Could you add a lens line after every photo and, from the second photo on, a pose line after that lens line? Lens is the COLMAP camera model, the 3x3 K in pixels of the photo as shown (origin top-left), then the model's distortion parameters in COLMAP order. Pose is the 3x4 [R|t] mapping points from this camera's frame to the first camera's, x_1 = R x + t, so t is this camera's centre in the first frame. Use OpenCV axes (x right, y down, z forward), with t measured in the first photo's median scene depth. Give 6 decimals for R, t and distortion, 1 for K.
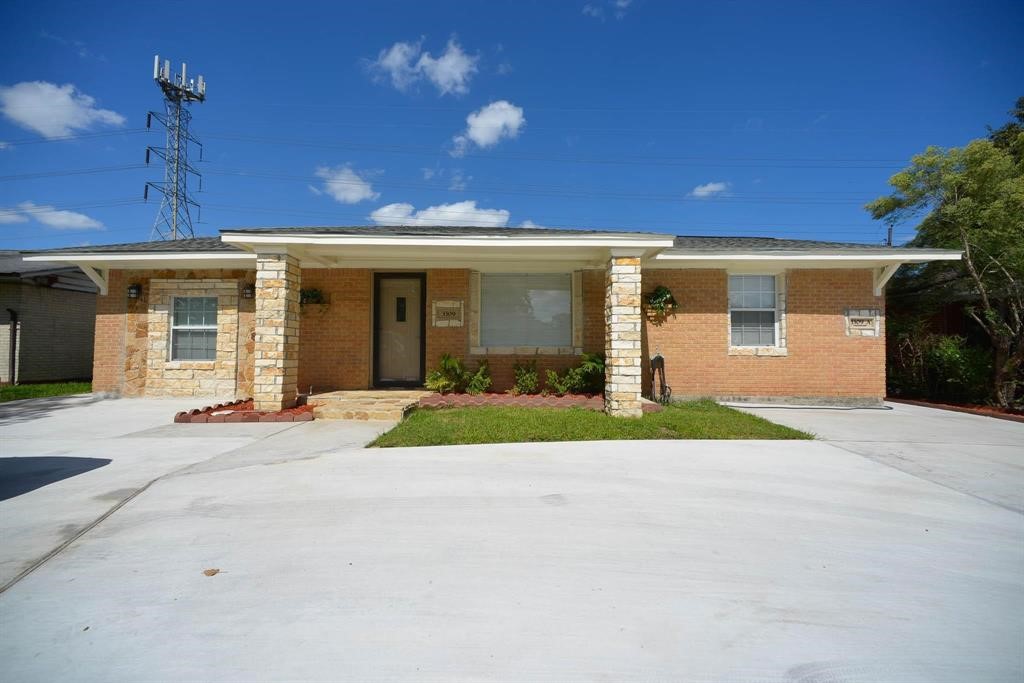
lens RADIAL K [[392.3, 0, 512.0], [0, 392.3, 341.5], [0, 0, 1]] dist [0.014682, -0.000069]
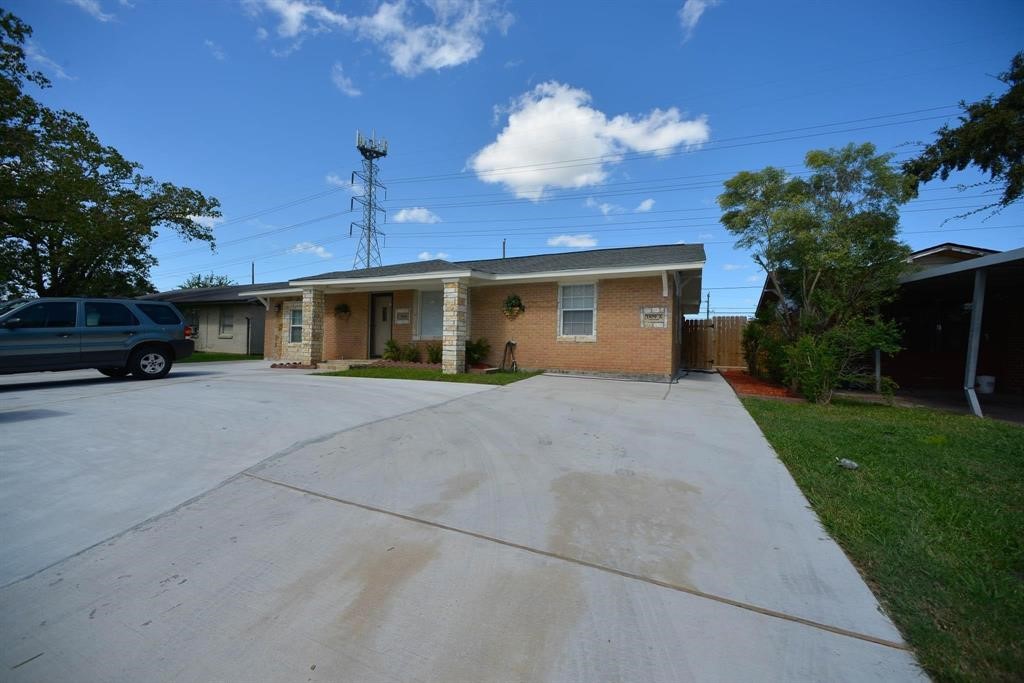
lens RADIAL K [[392.3, 0, 512.0], [0, 392.3, 341.5], [0, 0, 1]] dist [0.014682, -0.000069]
pose [[0.922077, 0.006360, -0.386955, 0.931146], [-0.003386, 0.999959, 0.008369, 0.022725], [0.386992, -0.006406, 0.922061, -0.387497]]
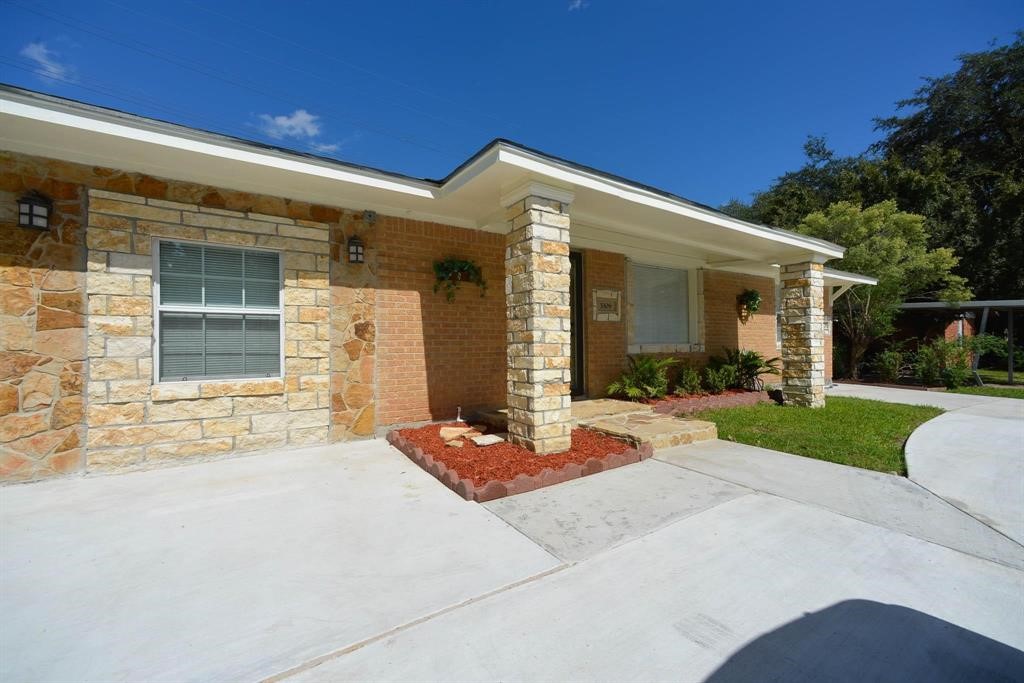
lens RADIAL K [[392.3, 0, 512.0], [0, 392.3, 341.5], [0, 0, 1]] dist [0.014682, -0.000069]
pose [[0.828200, -0.004746, 0.560412, -0.801809], [-0.006235, 0.999824, 0.017681, -0.007821], [-0.560398, -0.018138, 0.828025, 0.413322]]
